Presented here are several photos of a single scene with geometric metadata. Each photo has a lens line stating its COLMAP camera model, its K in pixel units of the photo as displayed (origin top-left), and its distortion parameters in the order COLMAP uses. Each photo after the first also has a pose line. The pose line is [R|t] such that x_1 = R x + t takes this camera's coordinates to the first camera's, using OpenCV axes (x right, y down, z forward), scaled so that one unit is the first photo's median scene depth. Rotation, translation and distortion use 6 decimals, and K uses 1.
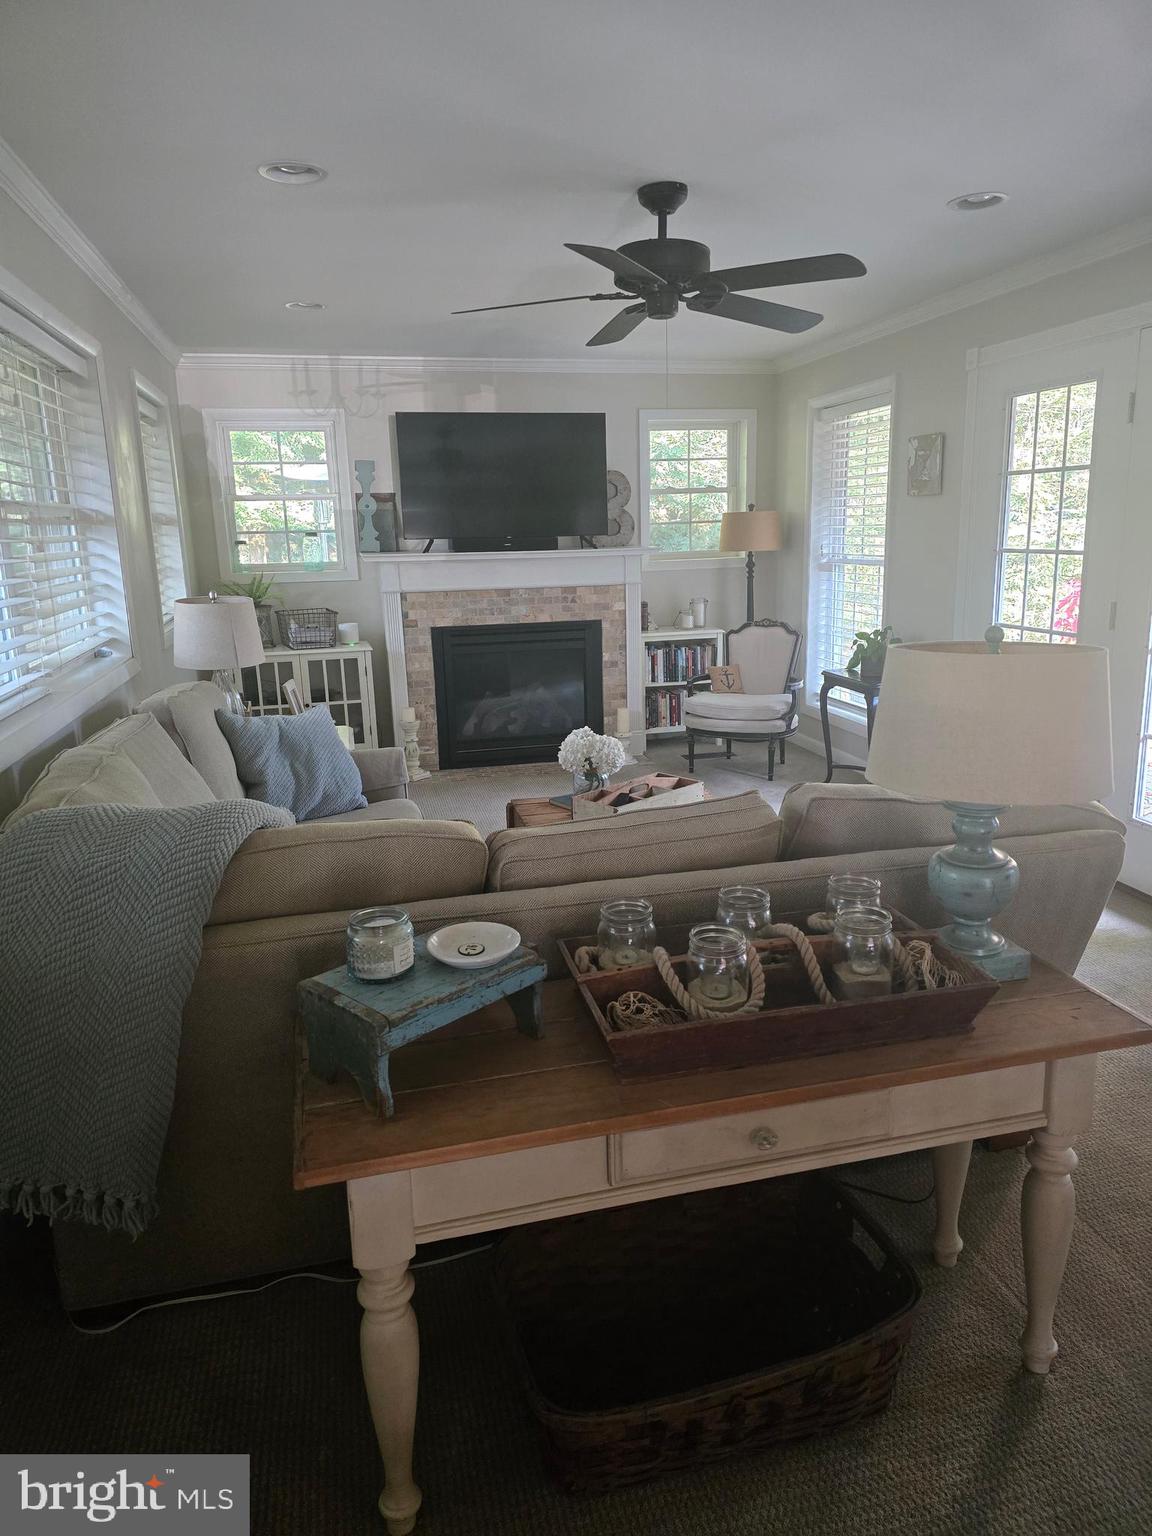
lens RADIAL K [[1028.9, 0, 586.1], [0, 1028.9, 775.5], [0, 0, 1]] dist [0.065238, -0.058413]
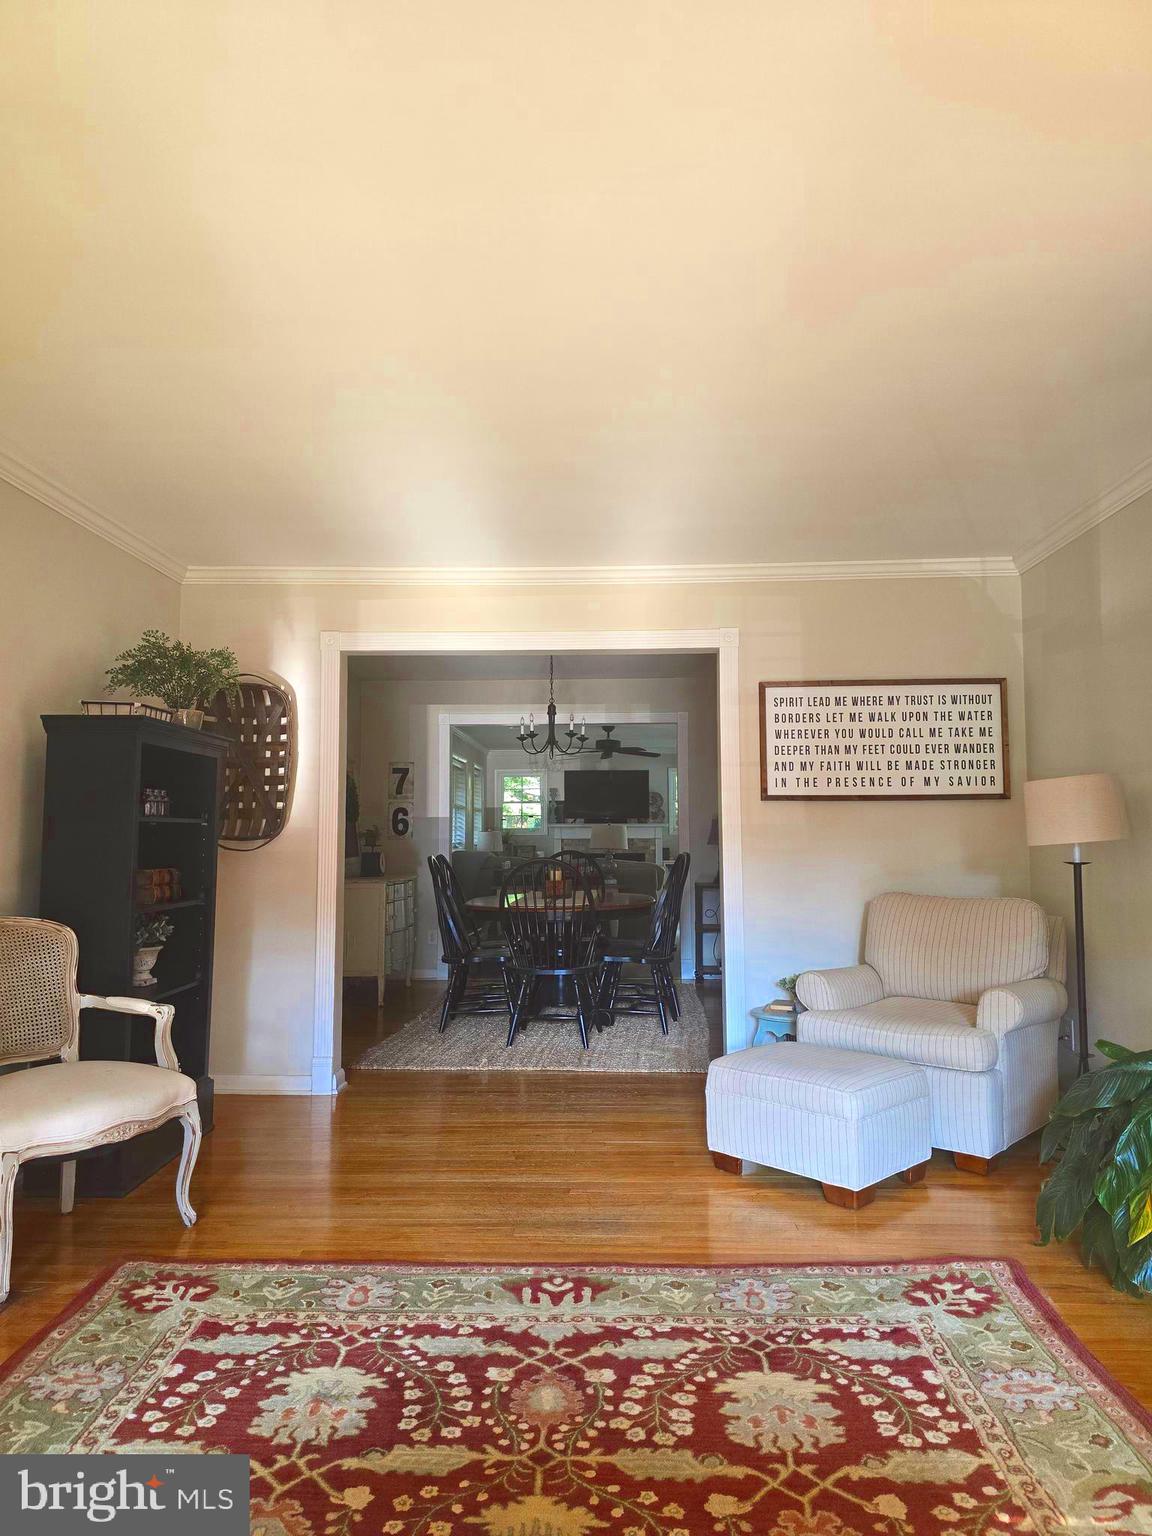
lens RADIAL K [[1028.9, 0, 576.2], [0, 1028.9, 767.3], [0, 0, 1]] dist [0.065238, -0.058413]
pose [[0.965477, 0.000158, -0.260488, 0.479427], [-0.077655, 0.954705, -0.287243, 0.351834], [0.248644, 0.297555, 0.921758, -1.273543]]
